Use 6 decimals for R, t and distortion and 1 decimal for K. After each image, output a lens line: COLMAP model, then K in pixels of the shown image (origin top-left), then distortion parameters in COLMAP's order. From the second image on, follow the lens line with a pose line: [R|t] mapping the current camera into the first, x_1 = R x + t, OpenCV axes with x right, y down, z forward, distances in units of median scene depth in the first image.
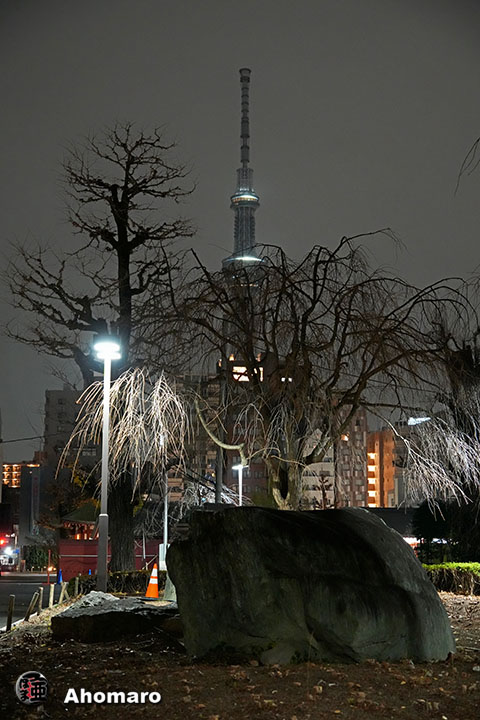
lens RADIAL K [[1170.5, 0, 240.7], [0, 1170.5, 357.4], [0, 0, 1]] dist [-0.009940, 0.000000]
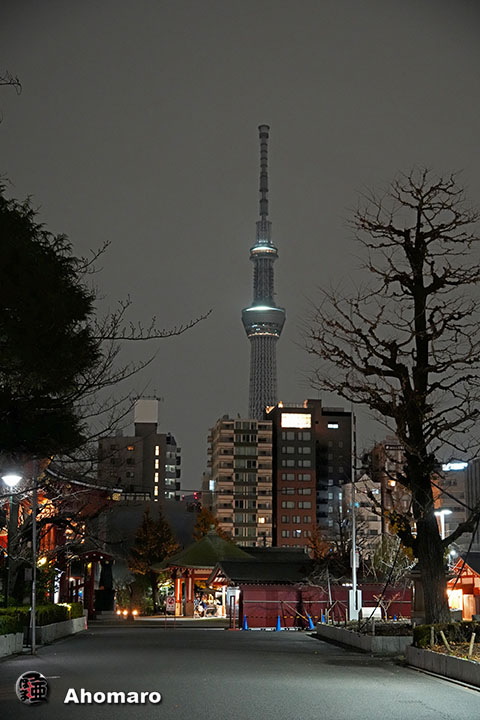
lens RADIAL K [[1138.7, 0, 239.0], [0, 1138.7, 363.1], [0, 0, 1]] dist [-0.008392, 0.000000]
pose [[0.999901, -0.000161, -0.014055, -0.237764], [-0.000348, 0.999345, -0.036197, 0.001125], [0.014052, 0.036198, 0.999246, 0.030029]]
